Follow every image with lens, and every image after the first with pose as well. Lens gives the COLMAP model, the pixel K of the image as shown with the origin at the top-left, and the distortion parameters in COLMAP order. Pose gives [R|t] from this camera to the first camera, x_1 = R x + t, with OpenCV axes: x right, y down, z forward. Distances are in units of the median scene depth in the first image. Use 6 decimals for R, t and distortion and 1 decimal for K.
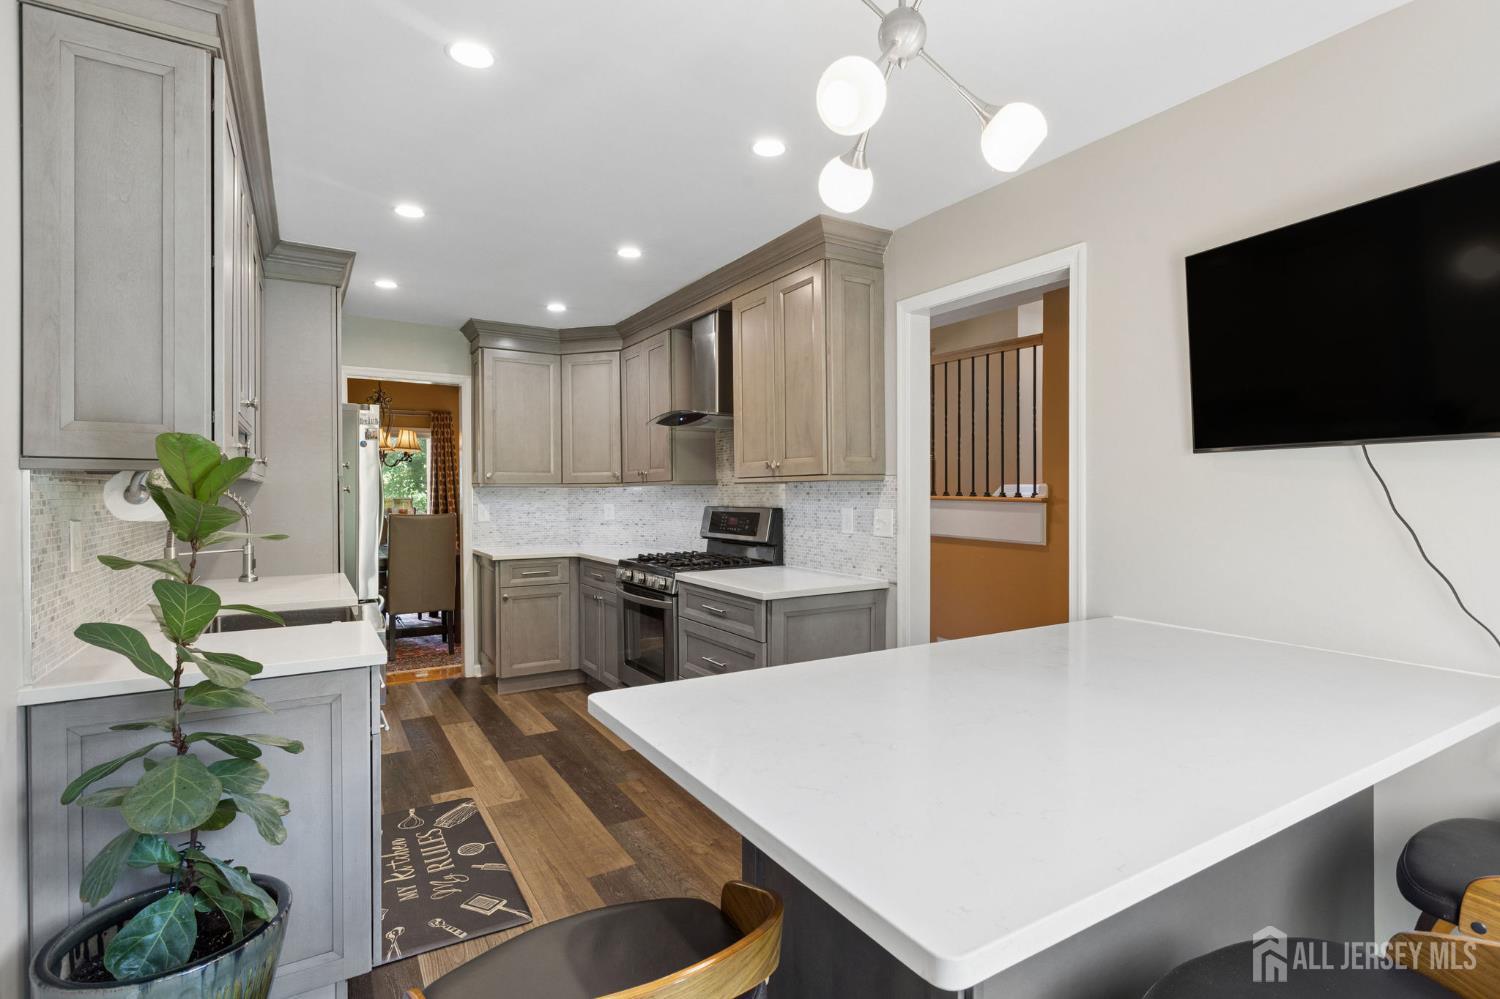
lens RADIAL K [[722.2, 0, 747.7], [0, 722.2, 501.1], [0, 0, 1]] dist [0.003718, 0.003241]
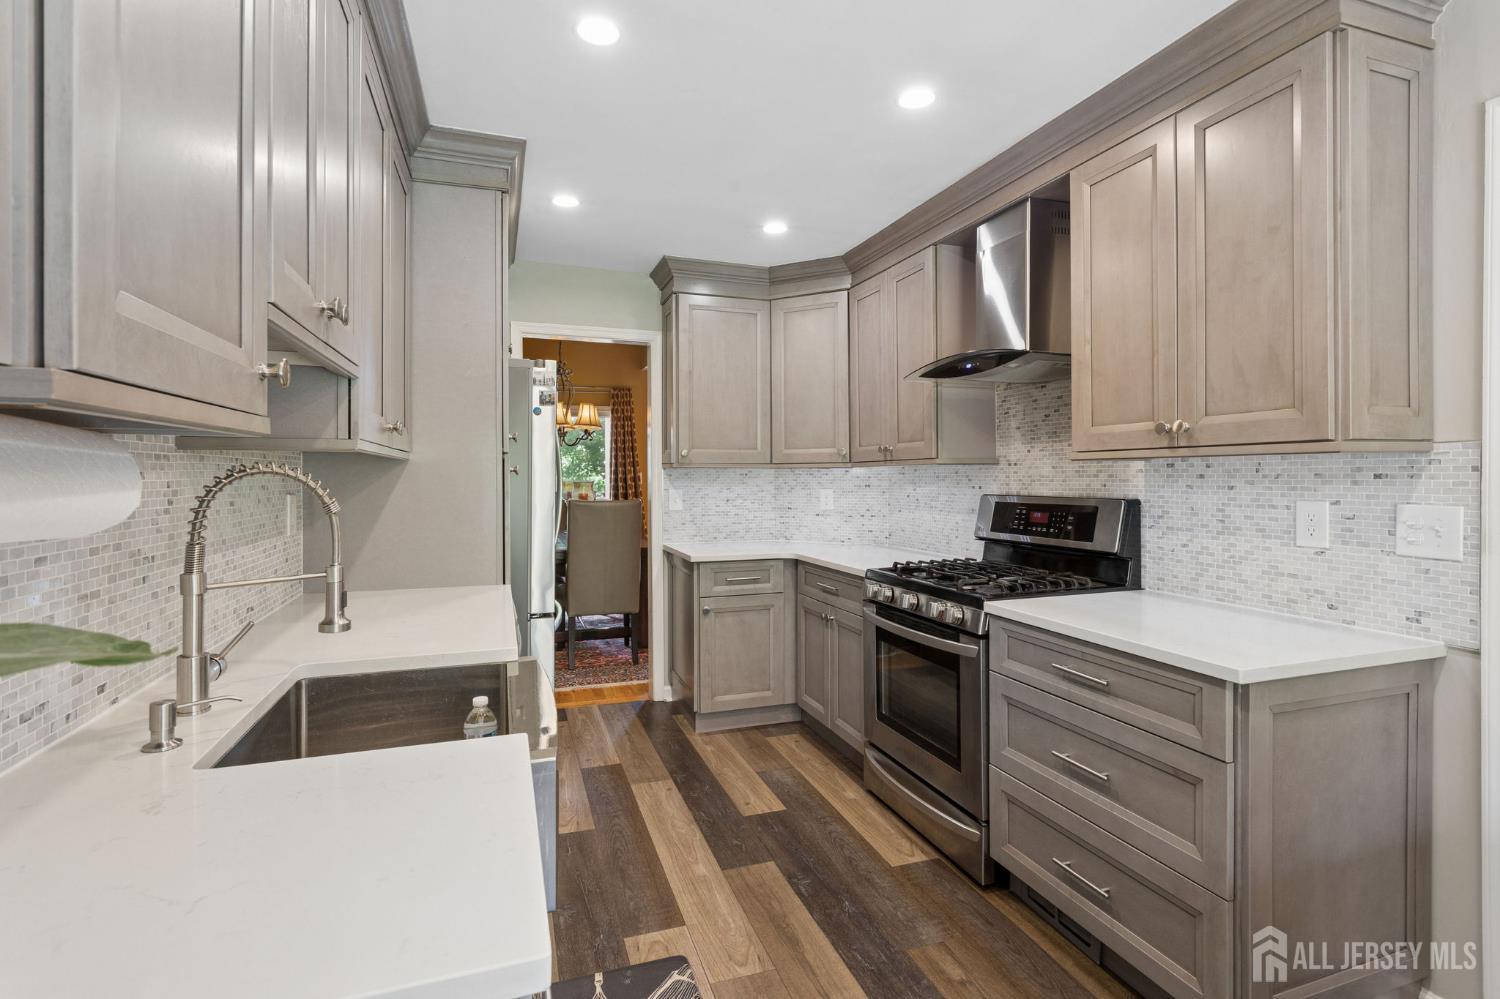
lens RADIAL K [[722.2, 0, 751.4], [0, 722.2, 483.6], [0, 0, 1]] dist [0.003718, 0.003241]
pose [[0.977186, 0.003378, -0.212359, -0.146584], [-0.003575, 0.999993, -0.000547, -0.002670], [0.212356, 0.001294, 0.977192, 0.299453]]
